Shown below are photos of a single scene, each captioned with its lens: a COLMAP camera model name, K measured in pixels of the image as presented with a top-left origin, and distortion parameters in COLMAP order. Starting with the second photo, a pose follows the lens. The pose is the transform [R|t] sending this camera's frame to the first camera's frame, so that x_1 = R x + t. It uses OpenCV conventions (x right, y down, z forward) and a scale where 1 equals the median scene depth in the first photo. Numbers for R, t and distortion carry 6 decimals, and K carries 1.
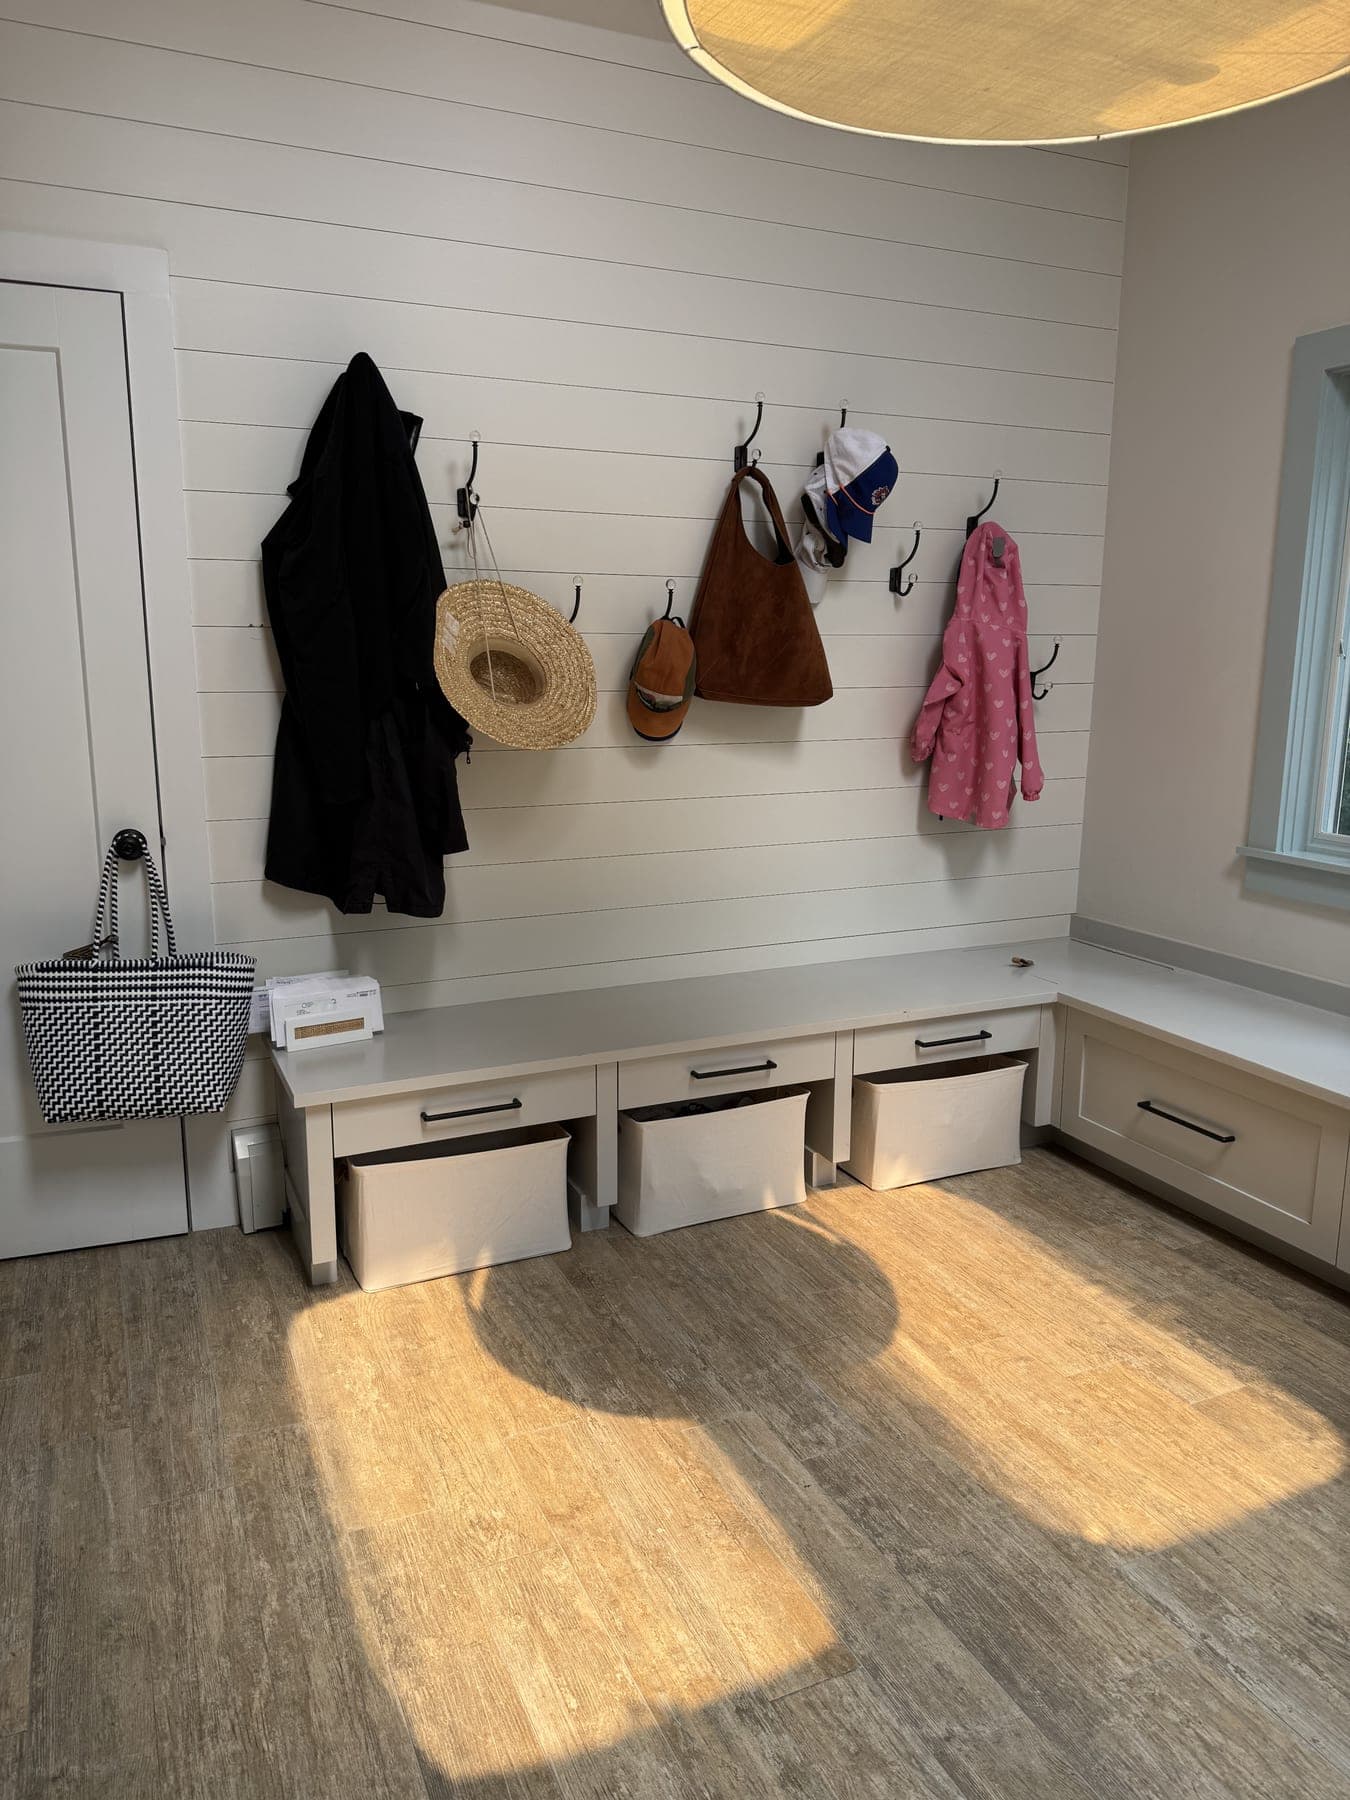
lens RADIAL K [[1273.7, 0, 675.0], [0, 1273.7, 900.0], [0, 0, 1]] dist [0.063209, -0.001304]
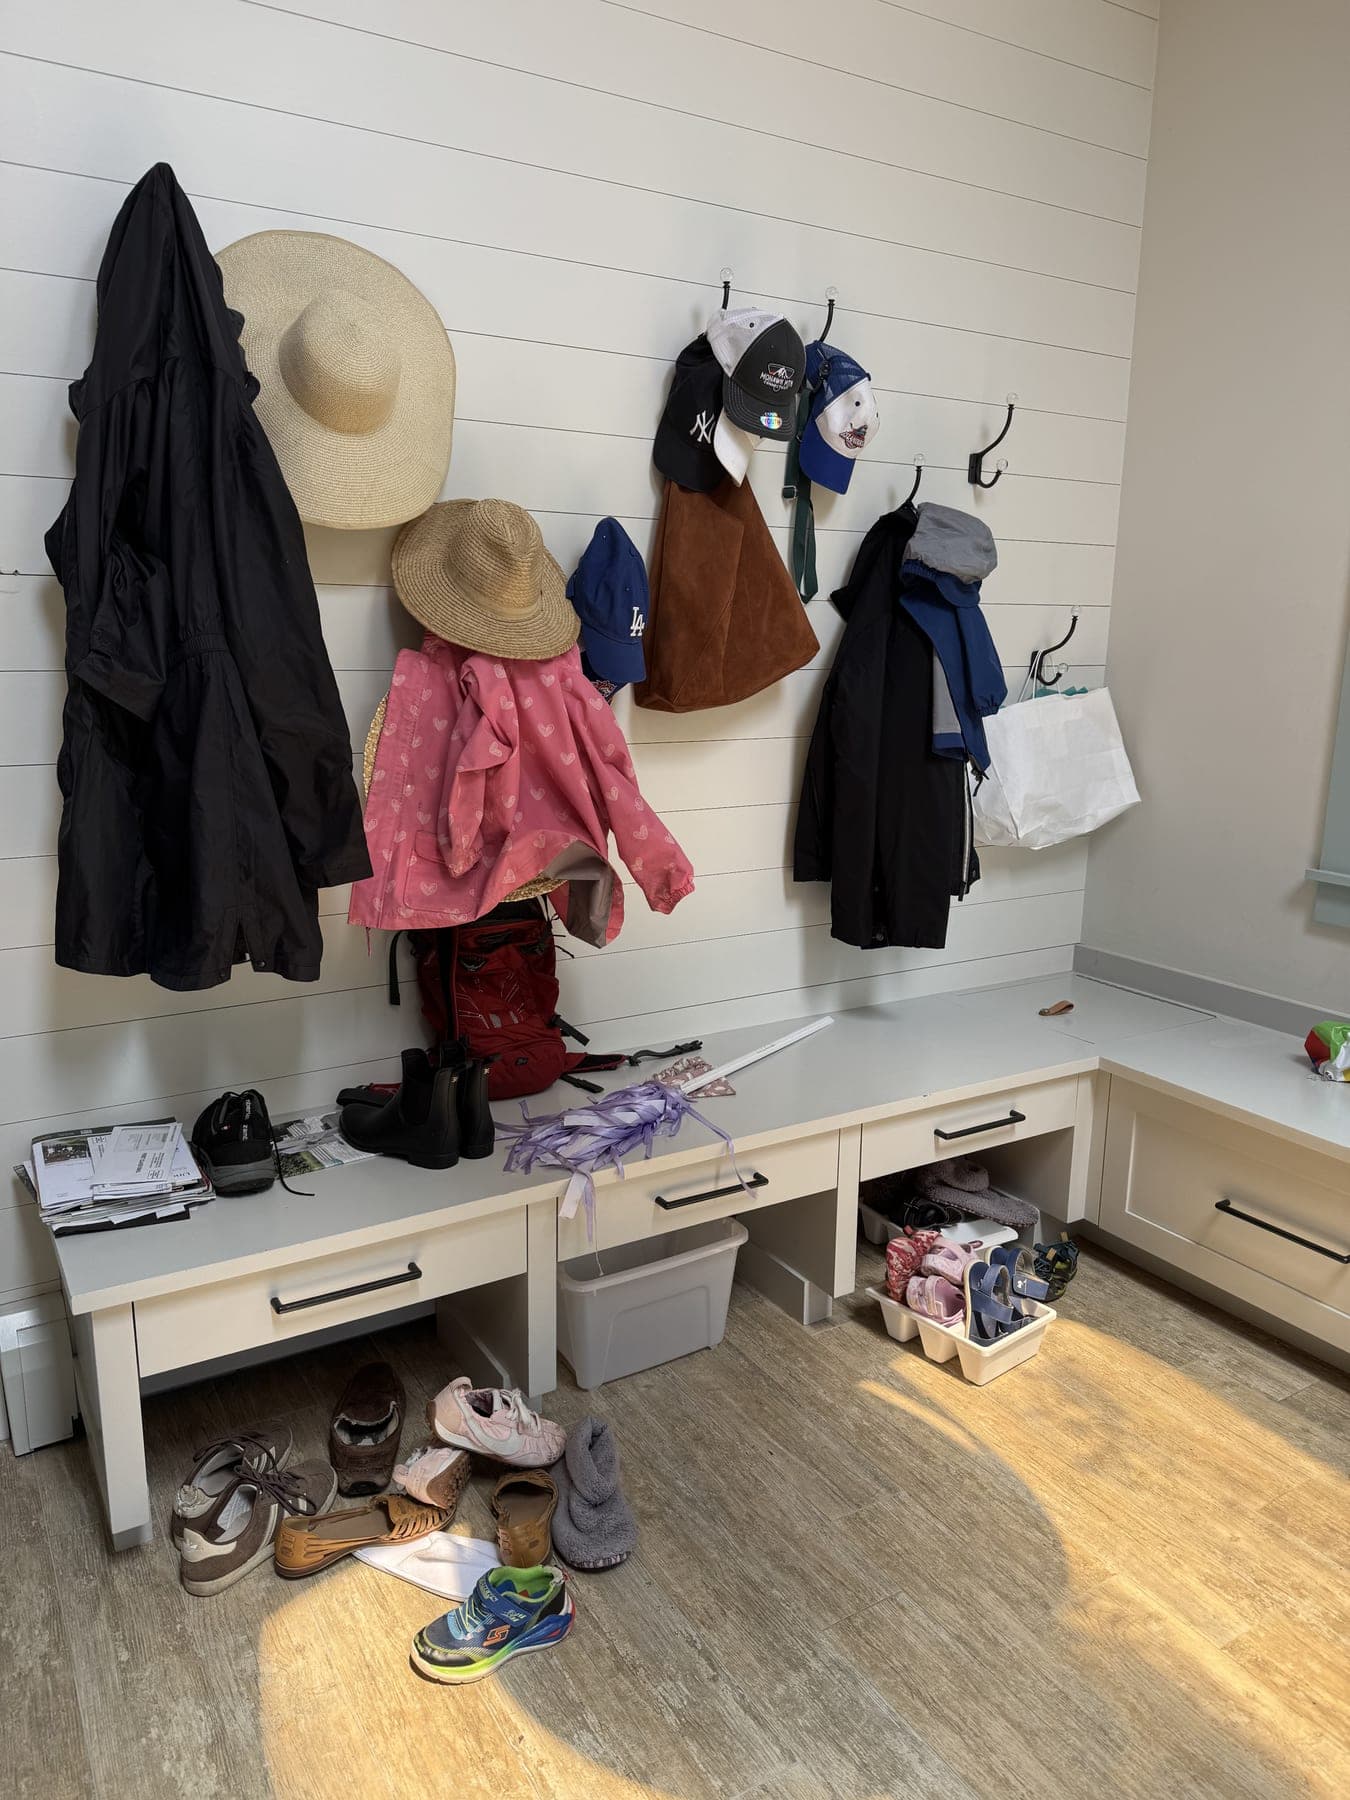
lens RADIAL K [[1246.7, 0, 675.0], [0, 1246.7, 900.0], [0, 0, 1]] dist [0.005649, -0.003153]
pose [[0.992338, -0.017084, 0.122364, -0.063997], [0.014320, 0.999623, 0.023439, -0.055569], [-0.122718, -0.021507, 0.992208, 0.321428]]
